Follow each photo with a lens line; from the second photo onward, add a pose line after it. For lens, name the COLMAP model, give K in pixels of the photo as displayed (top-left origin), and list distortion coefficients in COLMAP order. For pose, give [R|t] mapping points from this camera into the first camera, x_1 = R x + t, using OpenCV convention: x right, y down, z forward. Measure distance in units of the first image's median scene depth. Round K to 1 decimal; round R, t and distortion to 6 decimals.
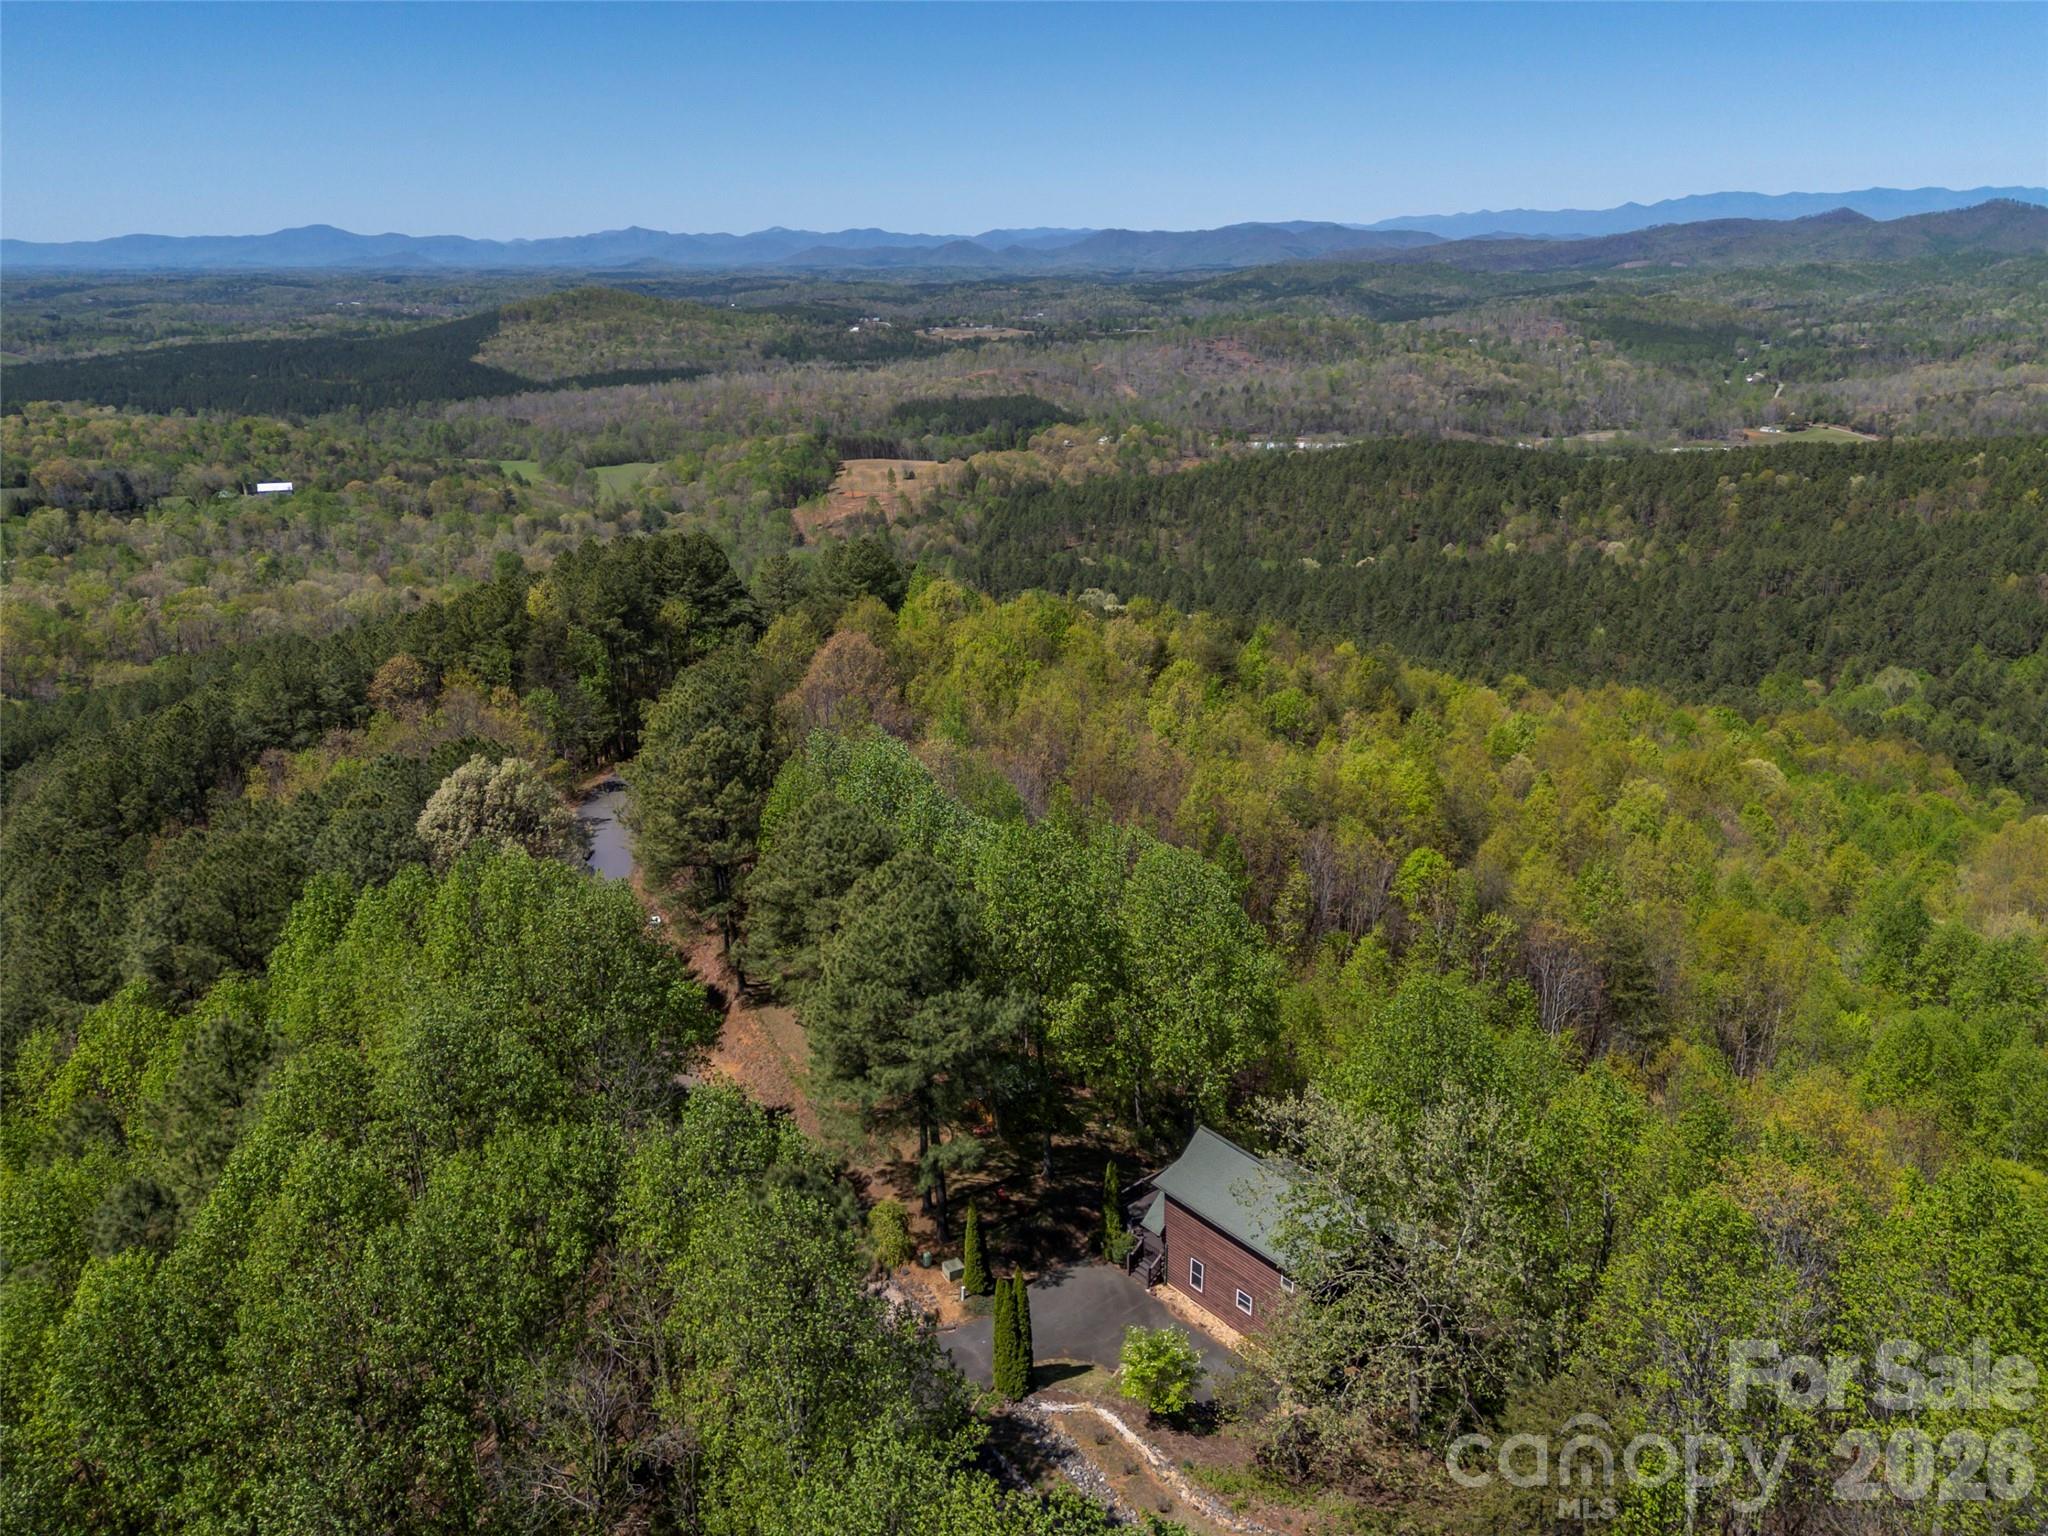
lens RADIAL K [[1486.6, 0, 1028.0], [0, 1486.6, 755.5], [0, 0, 1]] dist [0.079017, -0.063490]
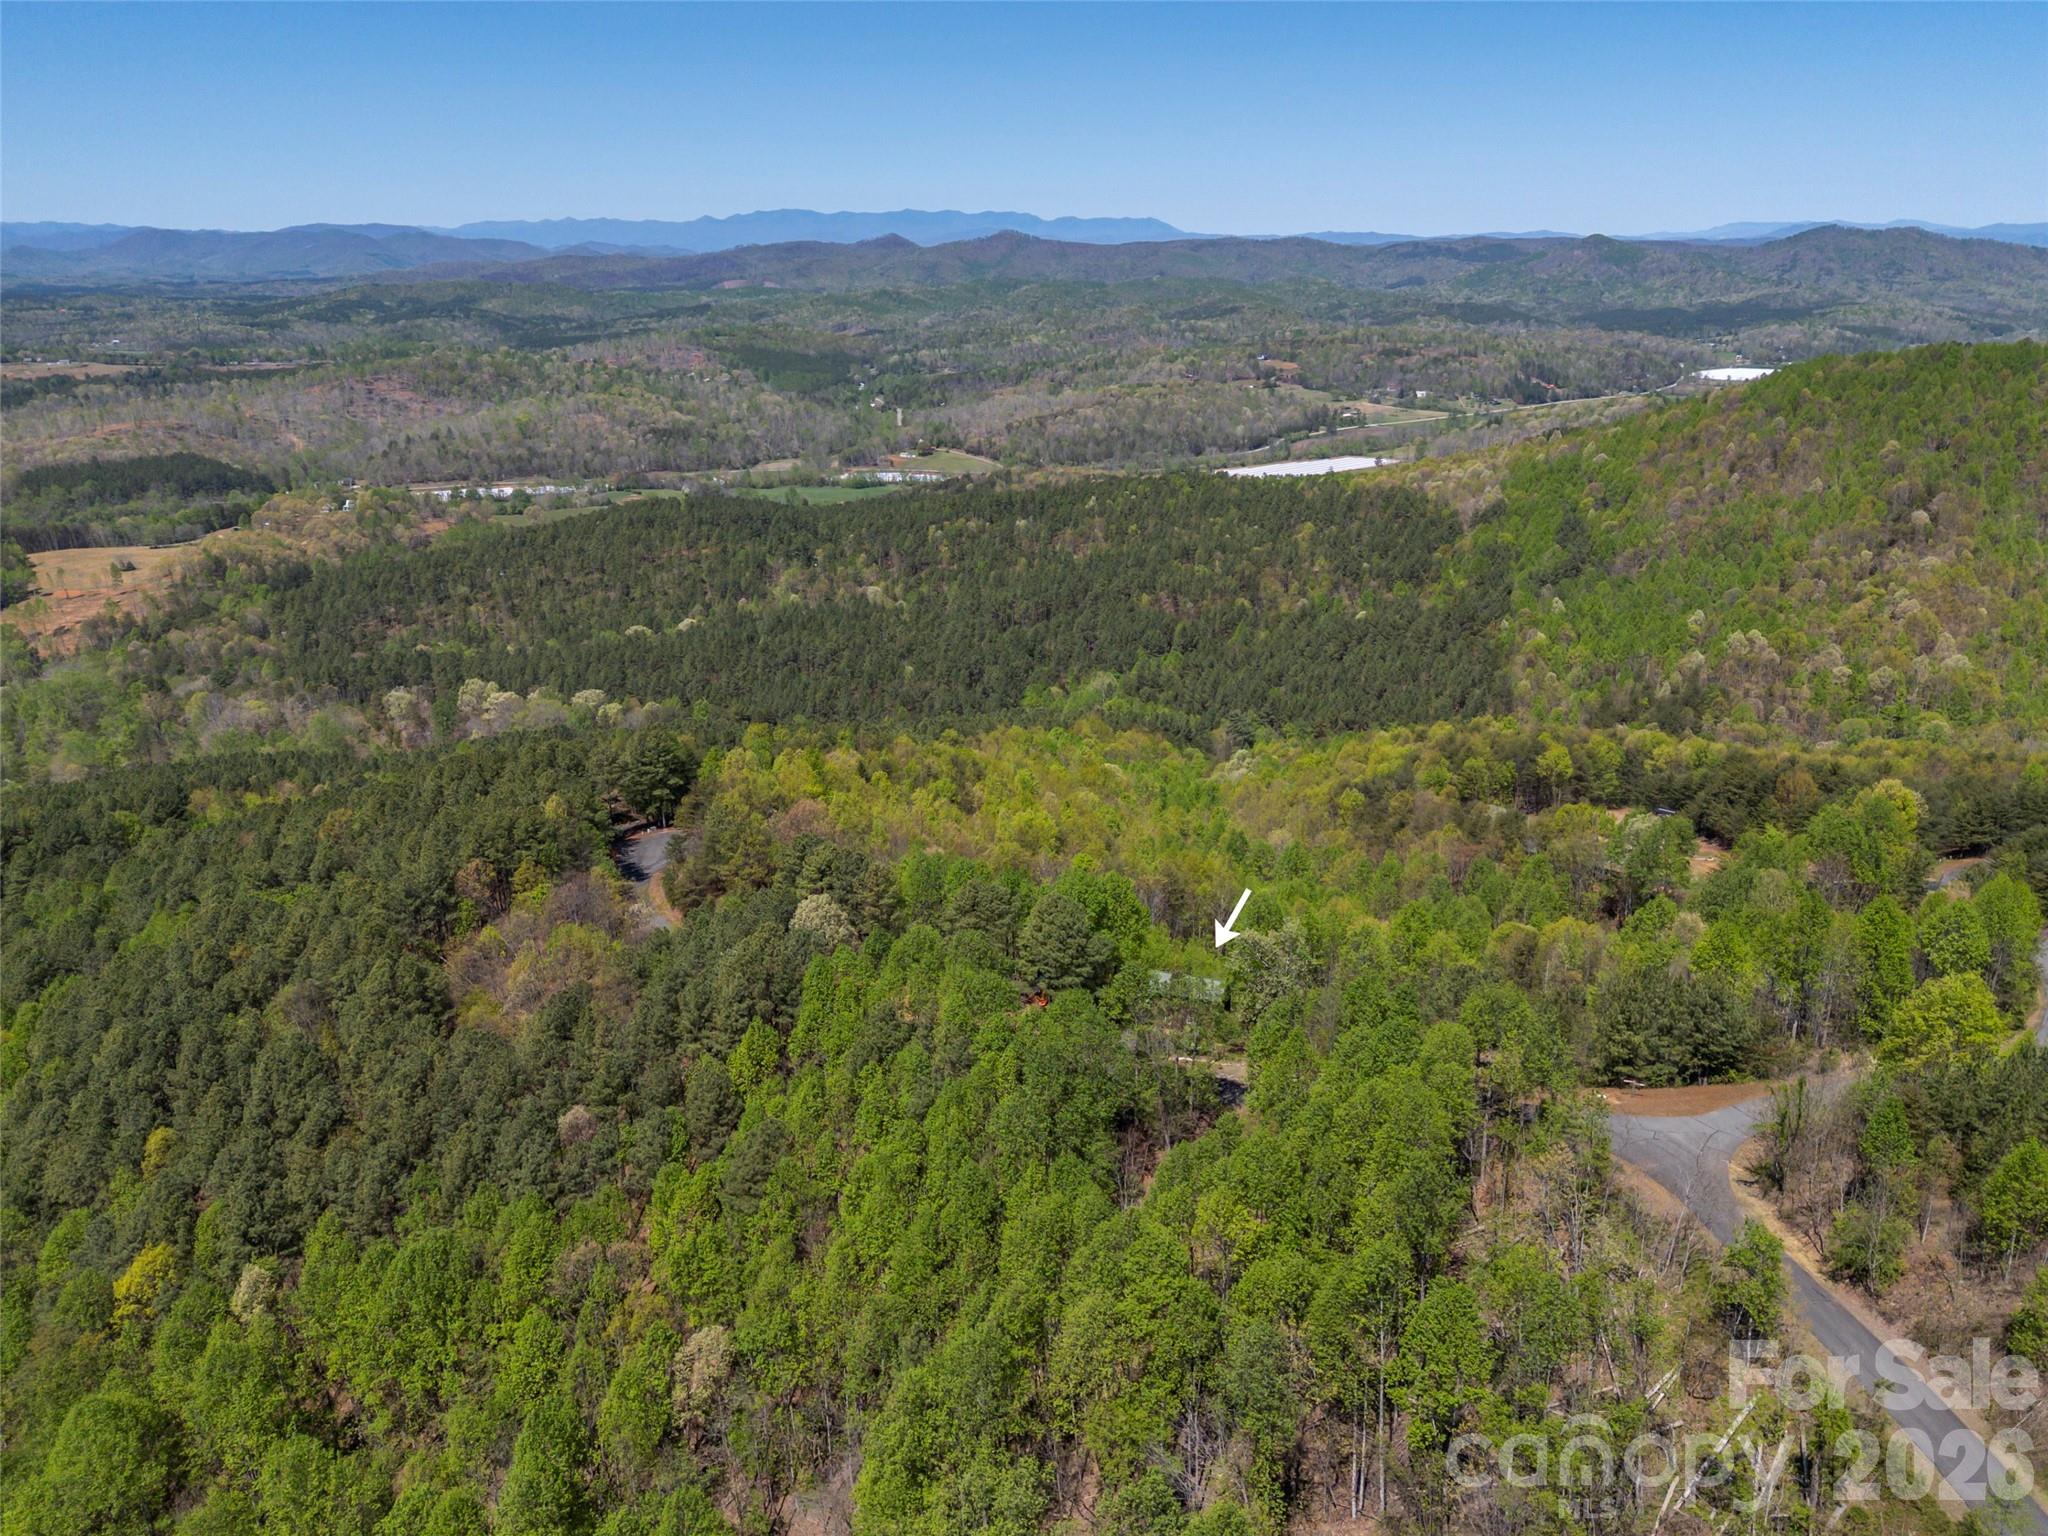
lens RADIAL K [[1486.6, 0, 1022.4], [0, 1486.6, 761.7], [0, 0, 1]] dist [0.079017, -0.063490]
pose [[0.850277, -0.162605, 0.500588, -0.054014], [0.162479, 0.985721, 0.044209, -0.011114], [-0.500629, 0.043745, 0.864556, -0.049132]]
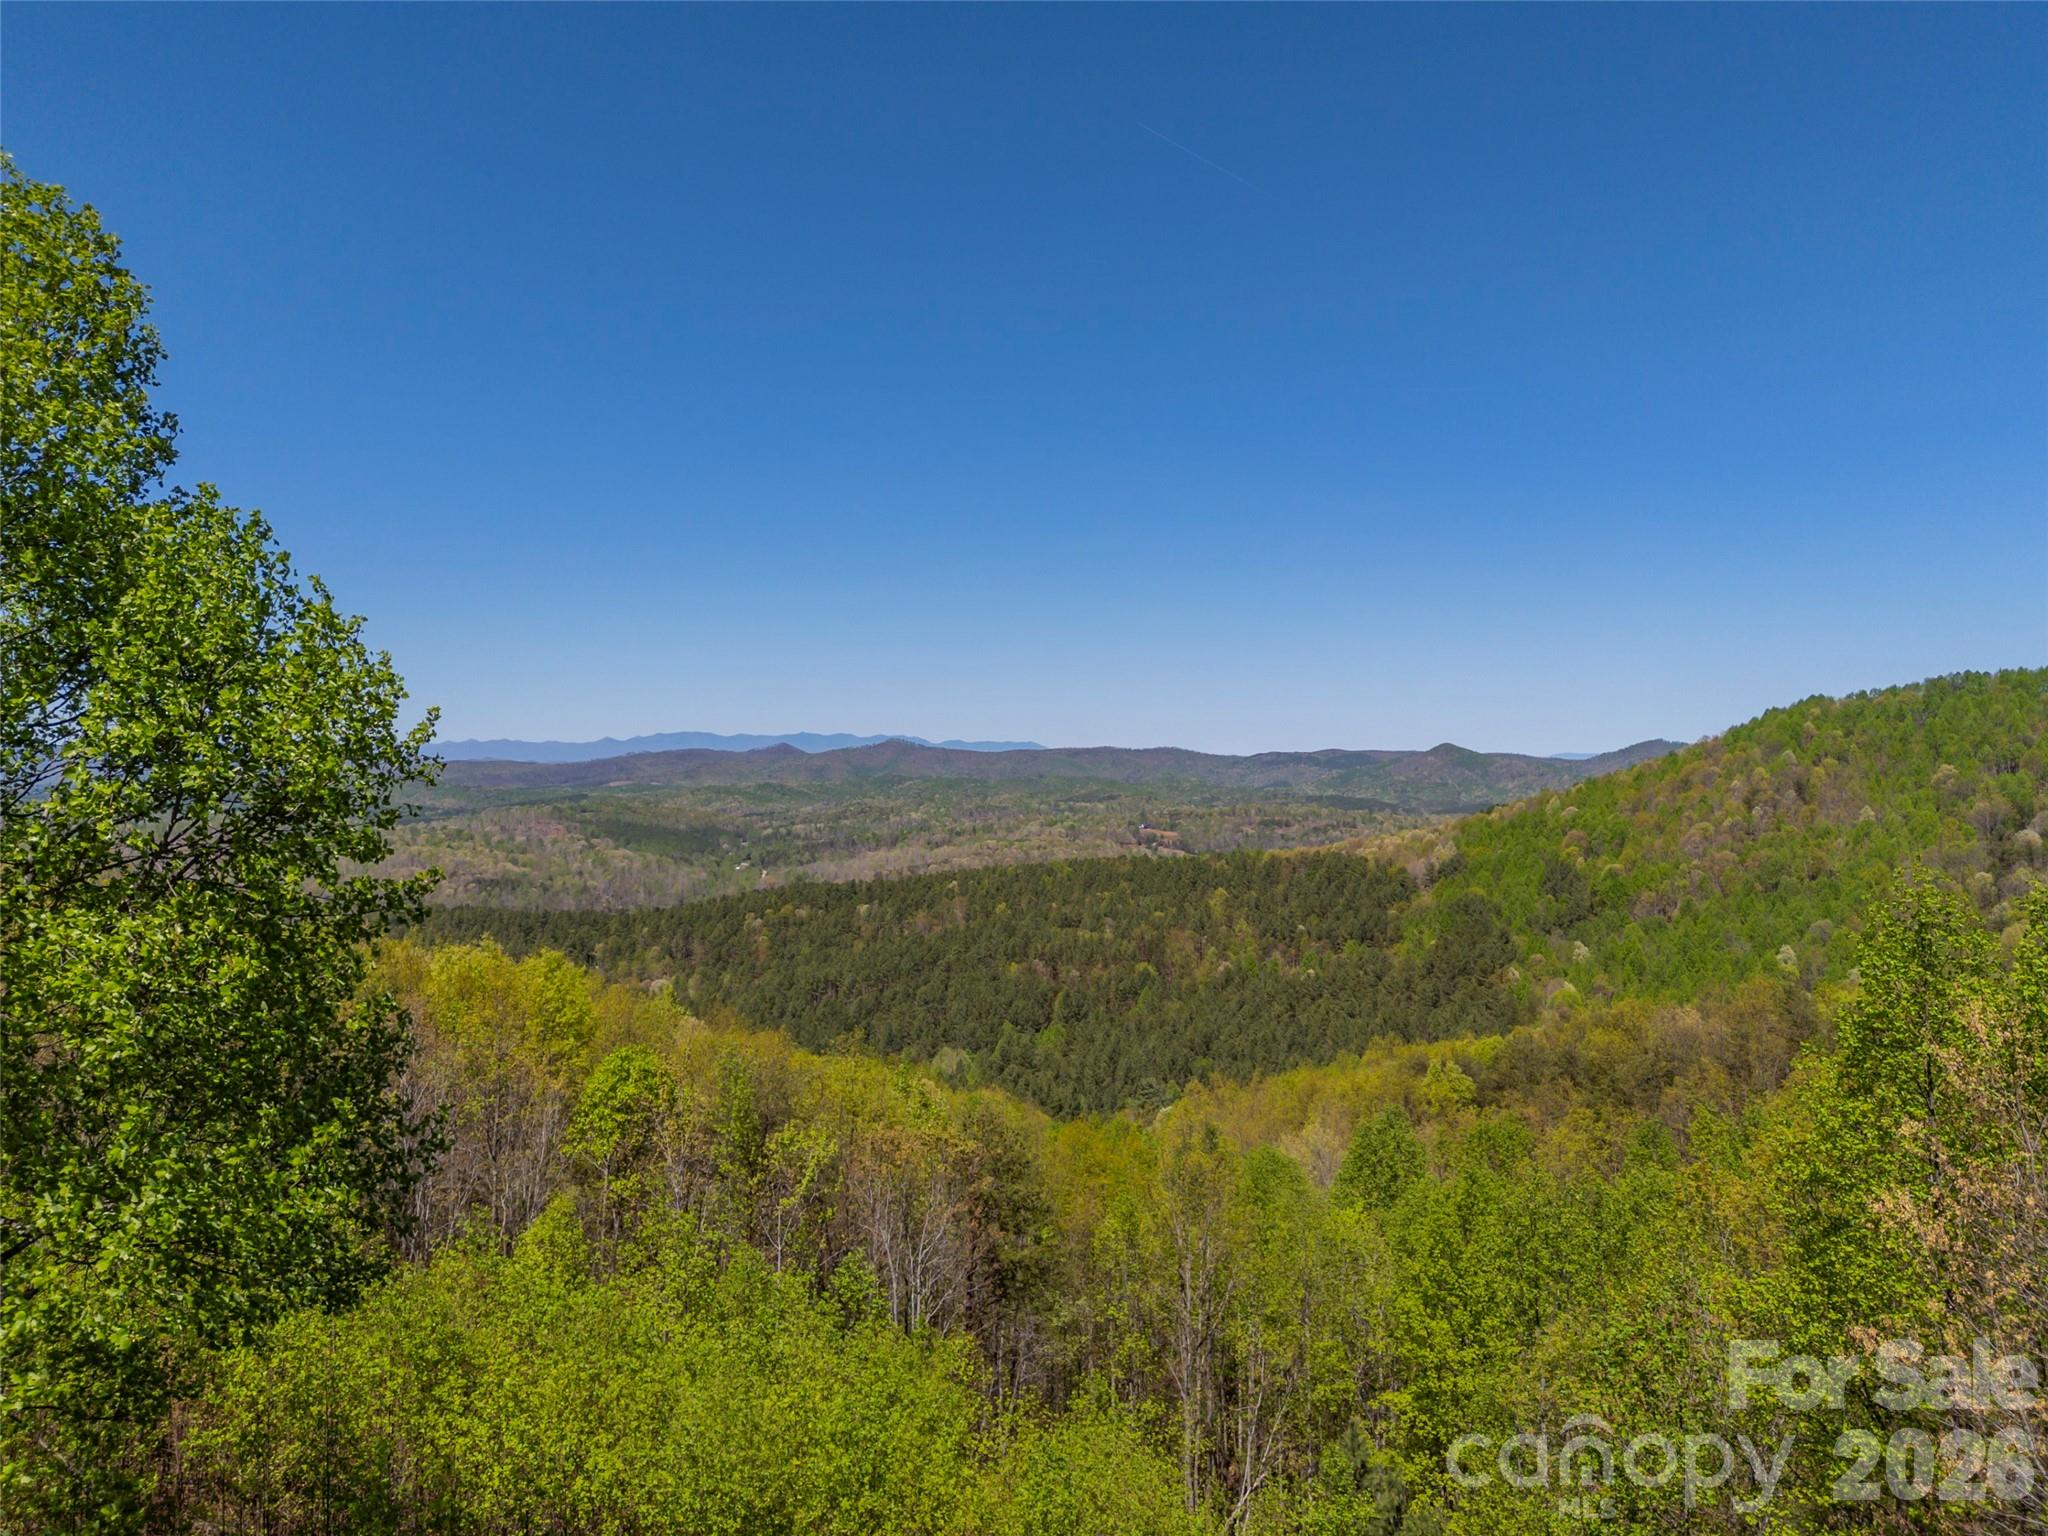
lens RADIAL K [[1486.6, 0, 1032.7], [0, 1486.6, 753.8], [0, 0, 1]] dist [0.079017, -0.063490]
pose [[0.804701, 0.017018, 0.593437, 0.004975], [0.181037, 0.944946, -0.272585, 0.008798], [-0.565404, 0.326783, 0.757318, 0.033948]]
